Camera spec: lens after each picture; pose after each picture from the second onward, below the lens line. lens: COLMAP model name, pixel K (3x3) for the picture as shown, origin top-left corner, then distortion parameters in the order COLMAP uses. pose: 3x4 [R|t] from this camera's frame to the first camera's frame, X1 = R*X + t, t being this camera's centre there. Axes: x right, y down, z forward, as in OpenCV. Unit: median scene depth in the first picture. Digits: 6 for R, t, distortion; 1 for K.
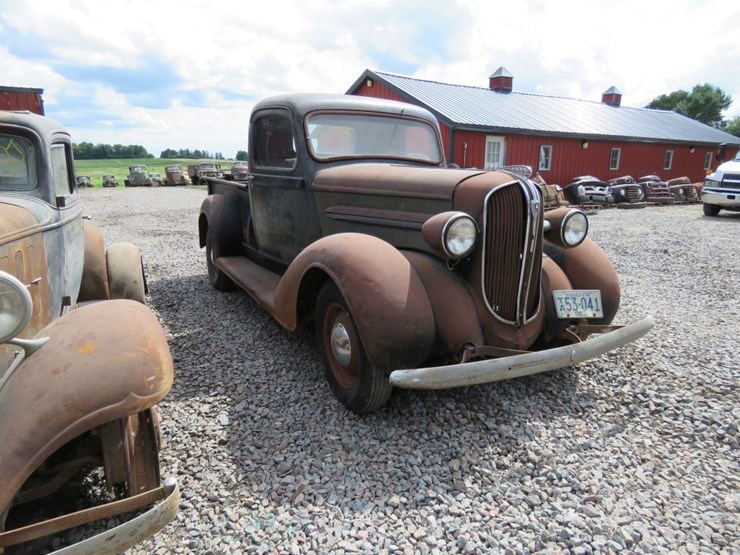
lens RADIAL K [[474.6, 0, 359.5], [0, 474.6, 282.8], [0, 0, 1]] dist [-0.011636, -0.001569]
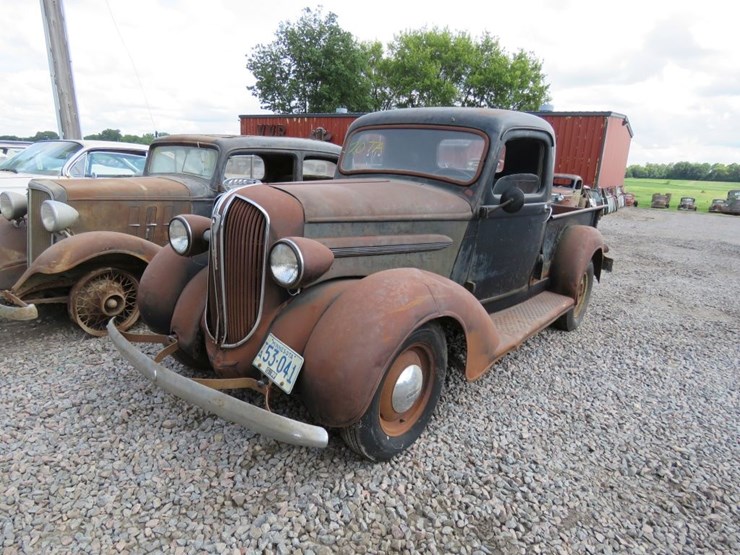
lens RADIAL K [[483.6, 0, 370.0], [0, 483.6, 277.5], [0, 0, 1]] dist [-0.005985, 0.002381]
pose [[0.401543, 0.228609, -0.886849, 1.182901], [-0.277958, 0.953089, 0.119832, -0.219487], [0.872641, 0.198389, 0.446251, 0.748124]]
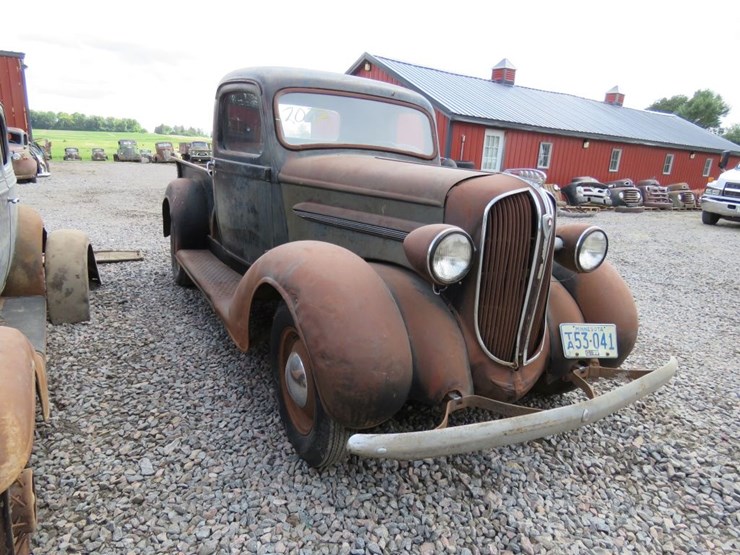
lens RADIAL K [[474.6, 0, 359.5], [0, 474.6, 282.8], [0, 0, 1]] dist [-0.011636, -0.001569]
pose [[0.998564, 0.049542, 0.020361, 0.040255], [-0.050060, 0.998414, 0.025757, -0.056590], [-0.019053, -0.026739, 0.999461, 0.185027]]
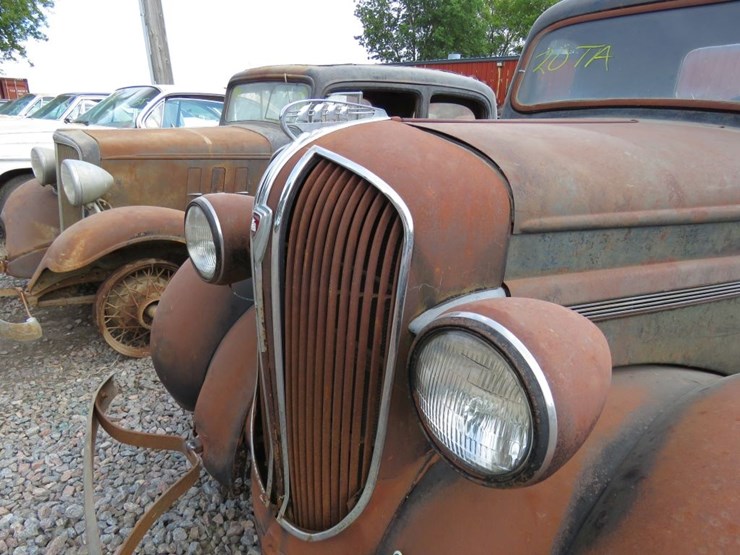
lens RADIAL K [[483.6, 0, 370.0], [0, 483.6, 277.5], [0, 0, 1]] dist [-0.005985, 0.002381]
pose [[0.204648, 0.320418, -0.924906, 0.618330], [-0.278940, 0.924816, 0.258667, -0.204219], [0.938249, 0.205057, 0.278639, 0.854683]]
